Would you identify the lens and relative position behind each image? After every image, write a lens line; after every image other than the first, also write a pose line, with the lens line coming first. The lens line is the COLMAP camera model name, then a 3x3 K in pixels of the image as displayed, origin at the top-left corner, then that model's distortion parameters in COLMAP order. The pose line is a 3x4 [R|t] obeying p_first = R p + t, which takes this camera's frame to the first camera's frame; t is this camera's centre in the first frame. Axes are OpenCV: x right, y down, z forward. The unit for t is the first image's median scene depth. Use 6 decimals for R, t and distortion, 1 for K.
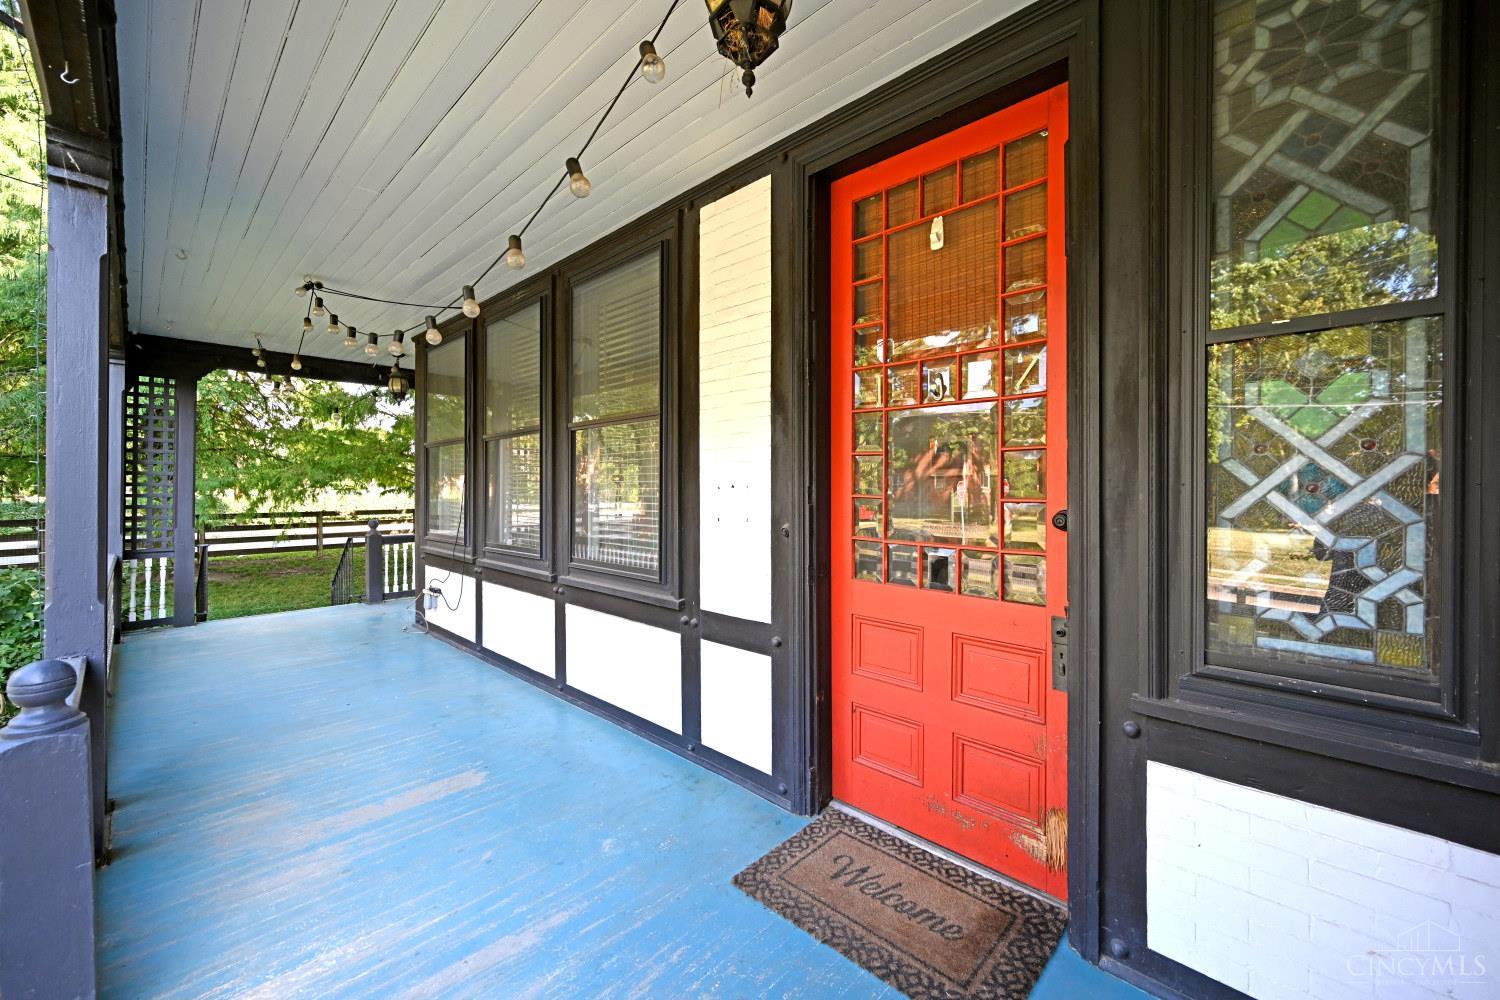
lens RADIAL K [[600.3, 0, 752.5], [0, 600.3, 494.5], [0, 0, 1]] dist [-0.002208, -0.000465]
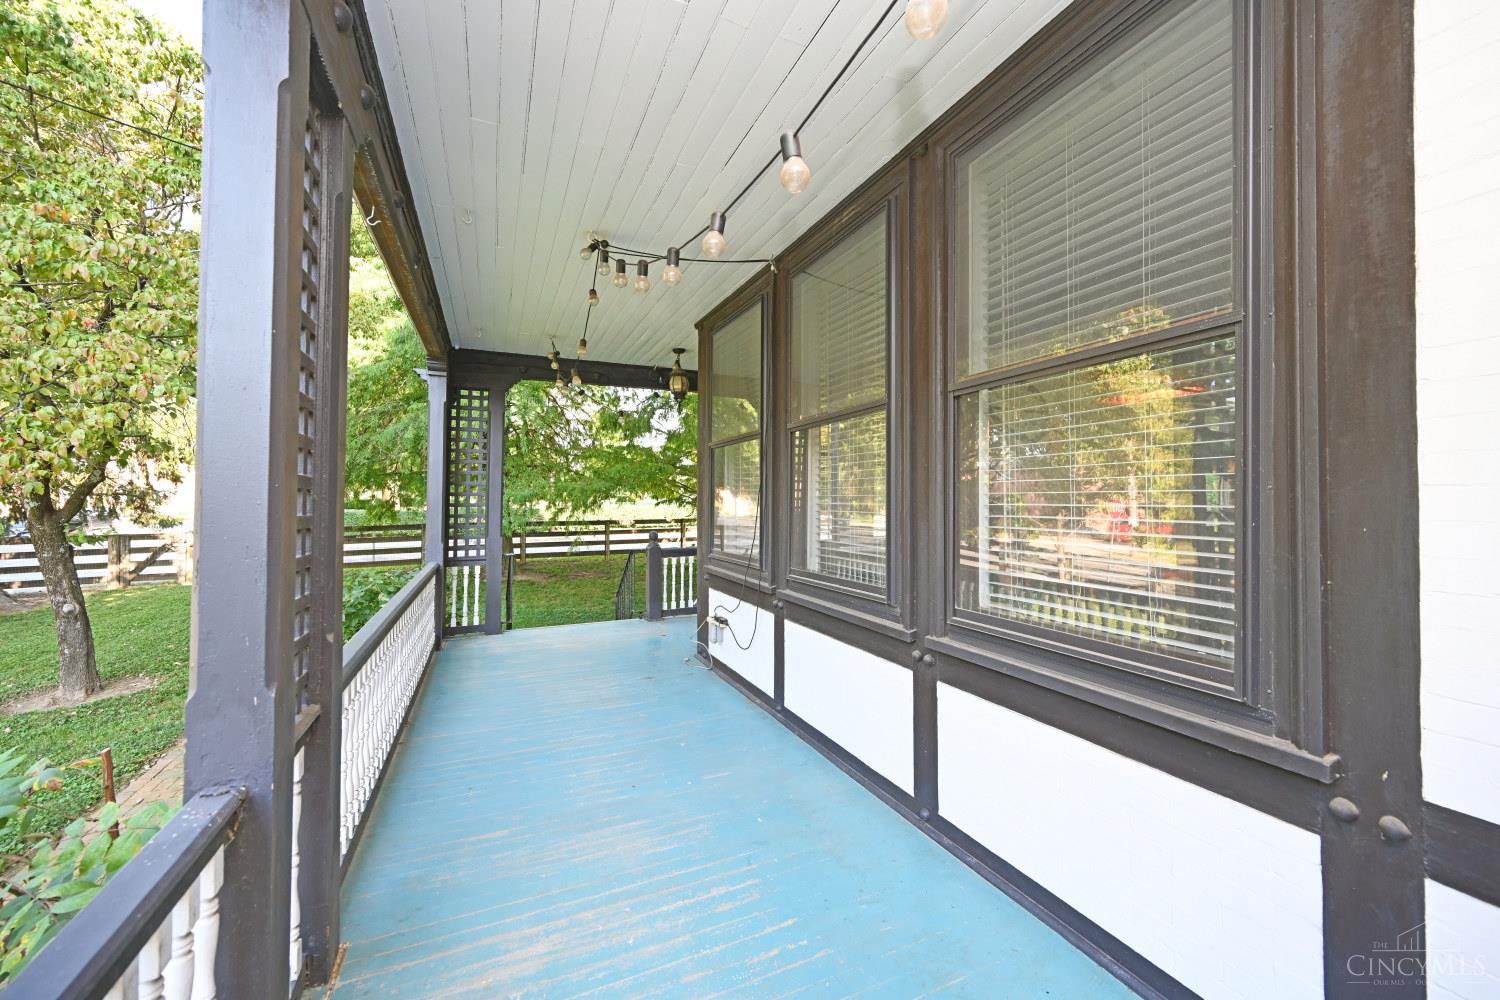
lens RADIAL K [[600.3, 0, 752.0], [0, 600.3, 496.5], [0, 0, 1]] dist [-0.002208, -0.000465]
pose [[0.924979, -0.003631, -0.380002, -0.160434], [-0.002421, 0.999878, -0.015447, 0.002141], [0.380011, 0.015208, 0.924857, 0.228807]]
